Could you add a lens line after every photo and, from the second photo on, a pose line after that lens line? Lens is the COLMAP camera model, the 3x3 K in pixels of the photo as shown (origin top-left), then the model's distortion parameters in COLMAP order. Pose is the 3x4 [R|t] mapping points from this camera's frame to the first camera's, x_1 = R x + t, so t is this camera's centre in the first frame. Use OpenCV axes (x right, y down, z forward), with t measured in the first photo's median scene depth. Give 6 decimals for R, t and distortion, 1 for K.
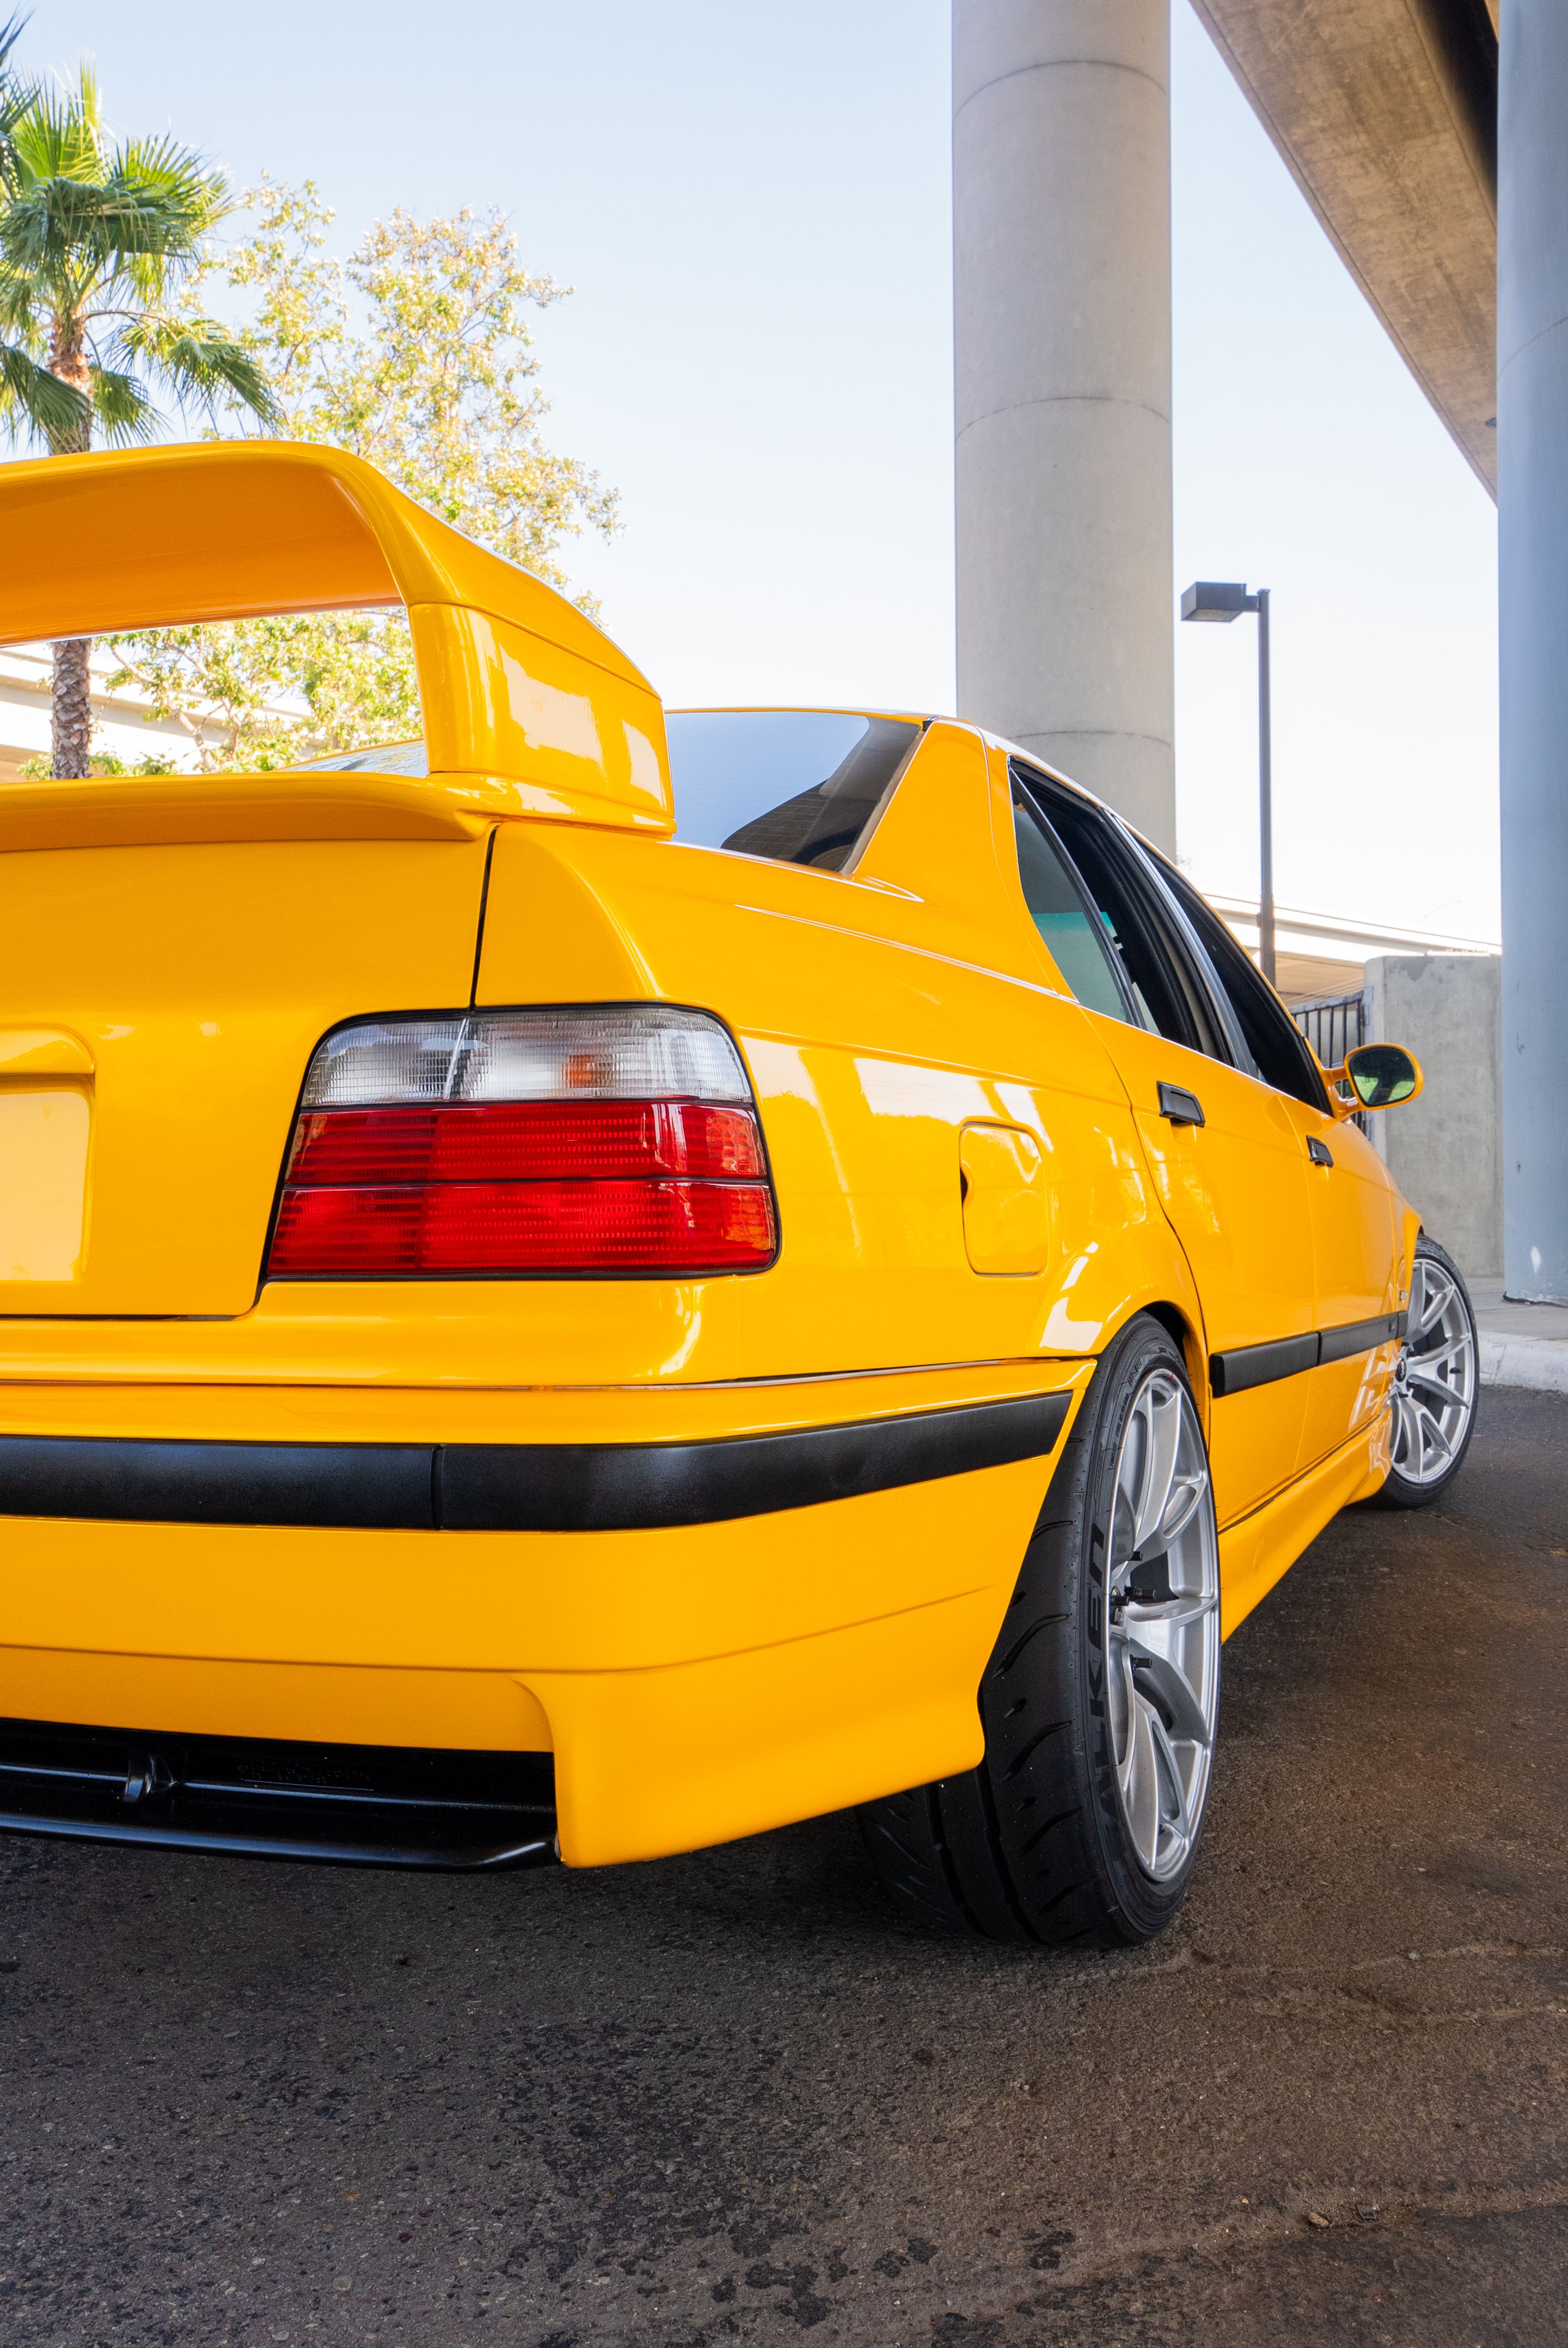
lens RADIAL K [[1969.6, 0, 795.6], [0, 1969.6, 1174.4], [0, 0, 1]] dist [0.014748, 0.049080]
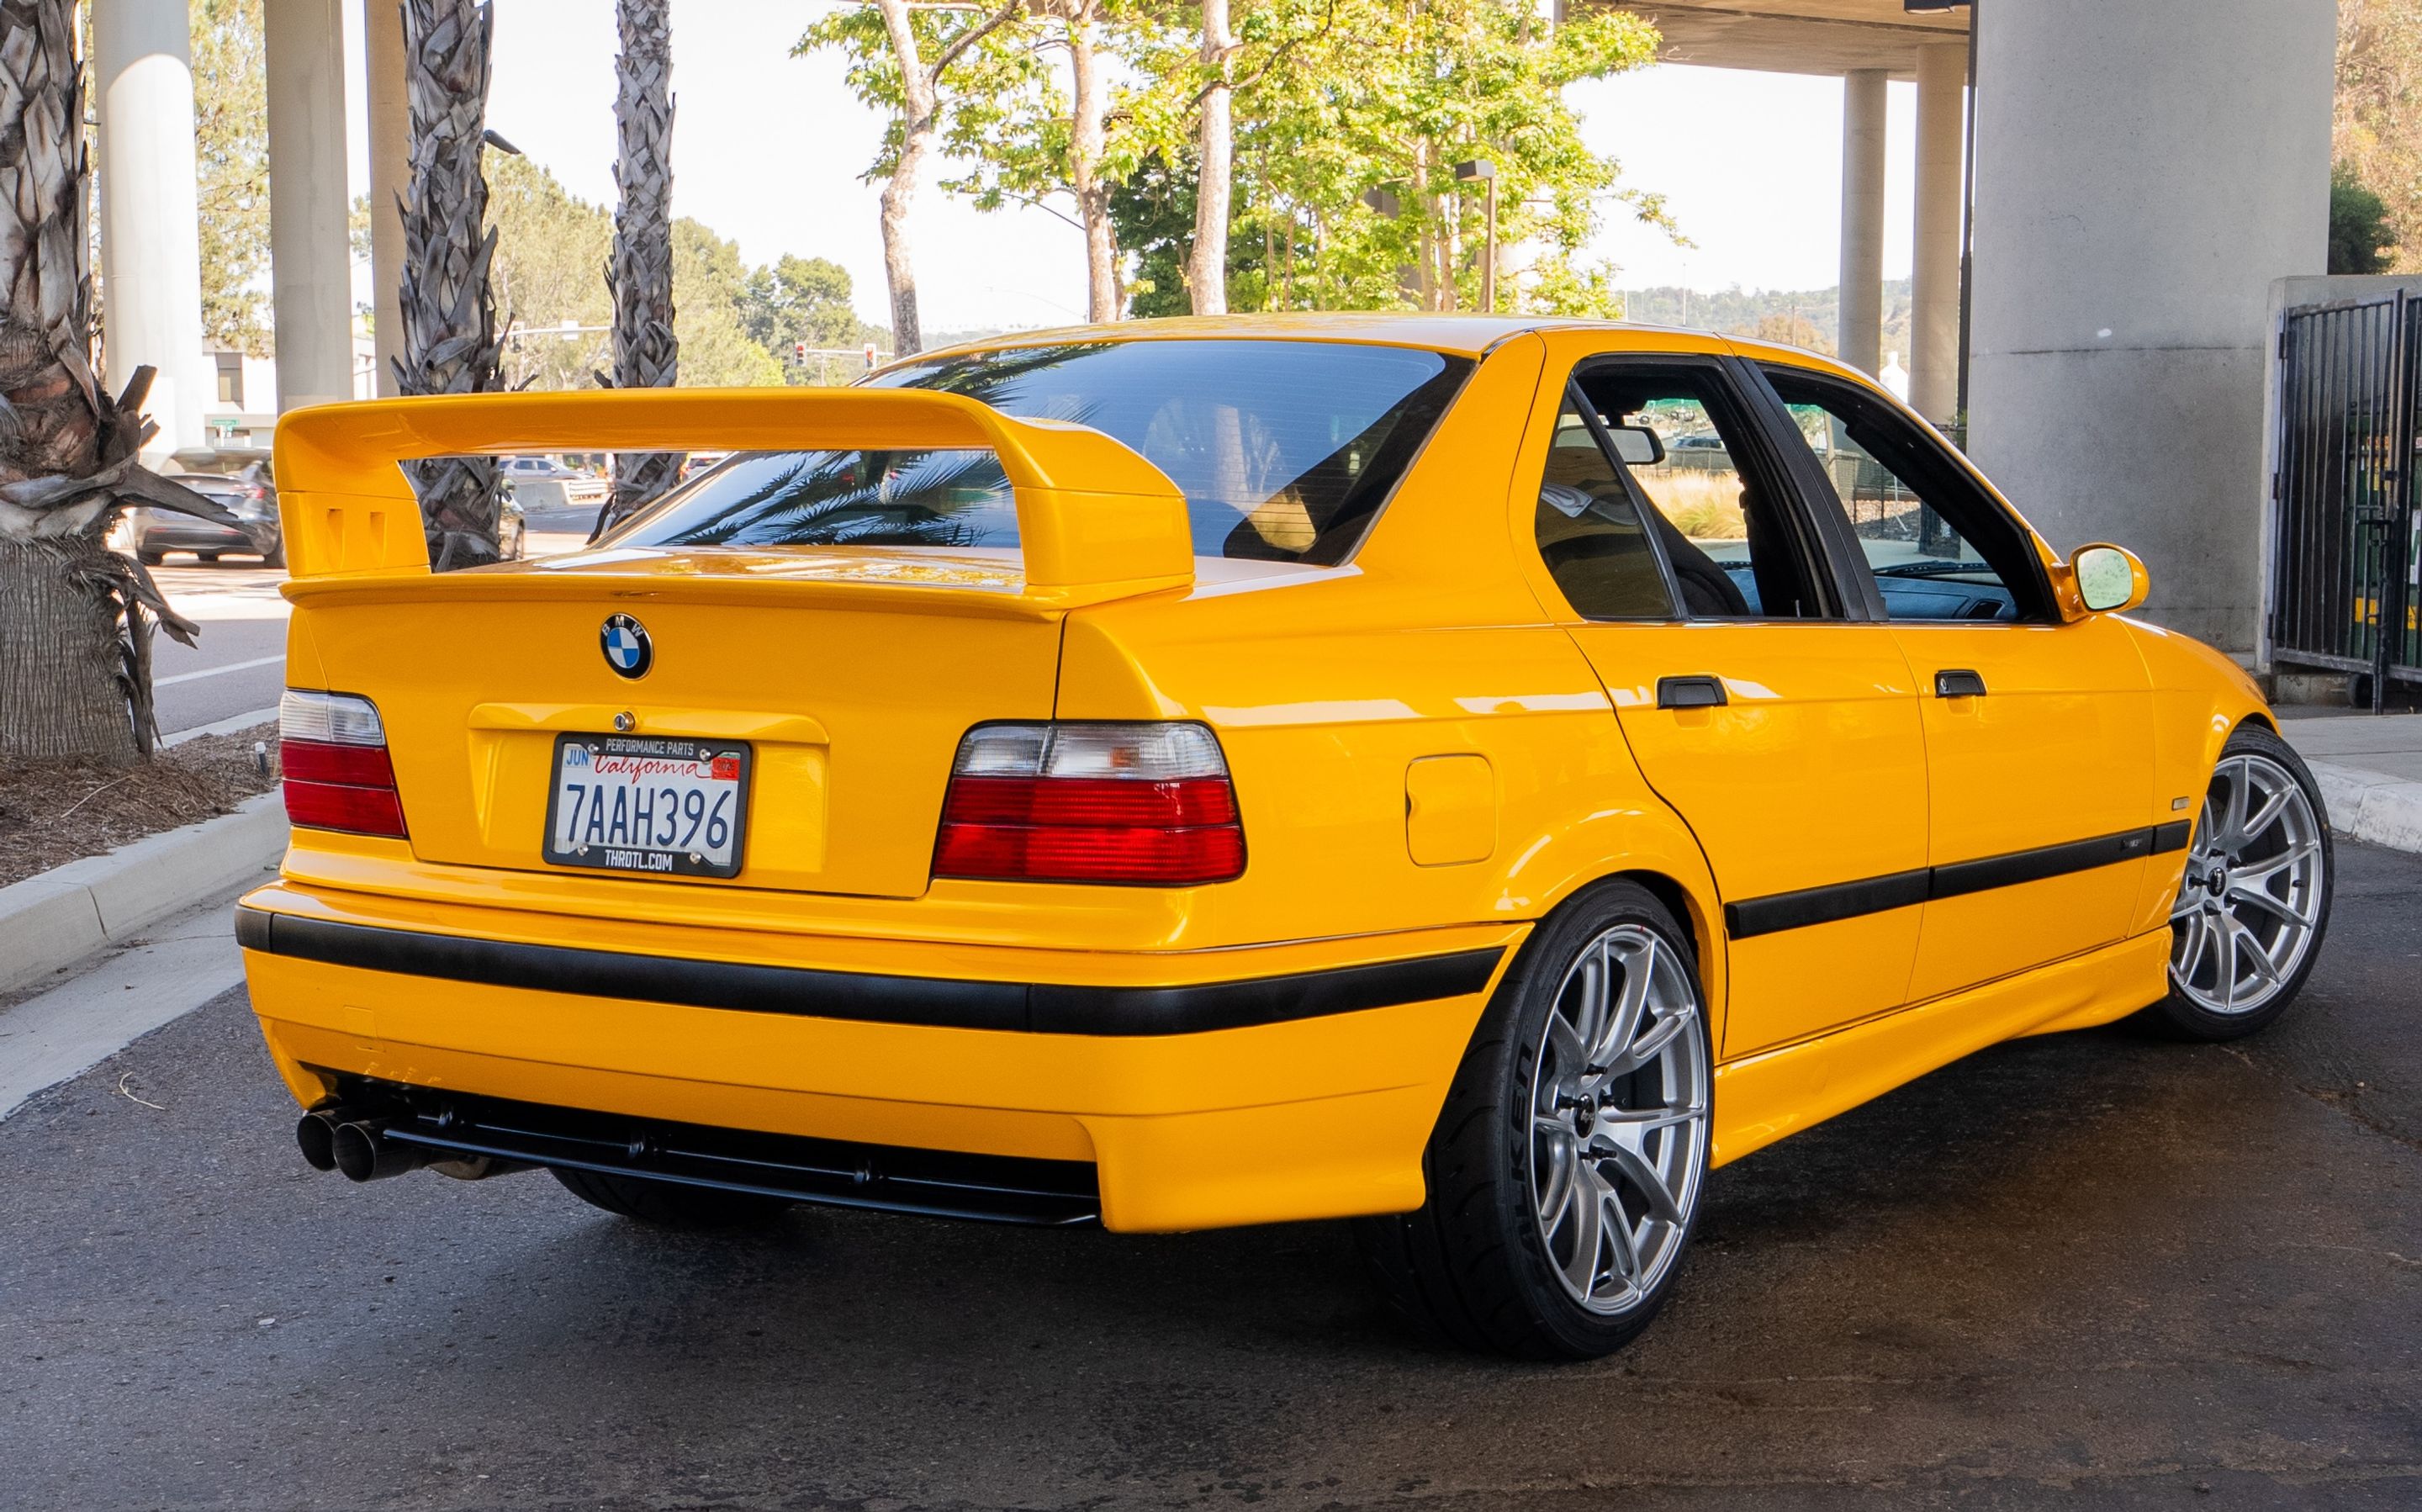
lens RADIAL K [[3435.4, 0, 1262.6], [0, 3435.4, 831.6], [0, 0, 1]] dist [0.087321, 0.000000]
pose [[0.986138, 0.026292, -0.163828, 0.375874], [-0.006389, 0.992651, 0.120847, -0.266271], [0.165801, -0.118125, 0.979059, -1.402639]]
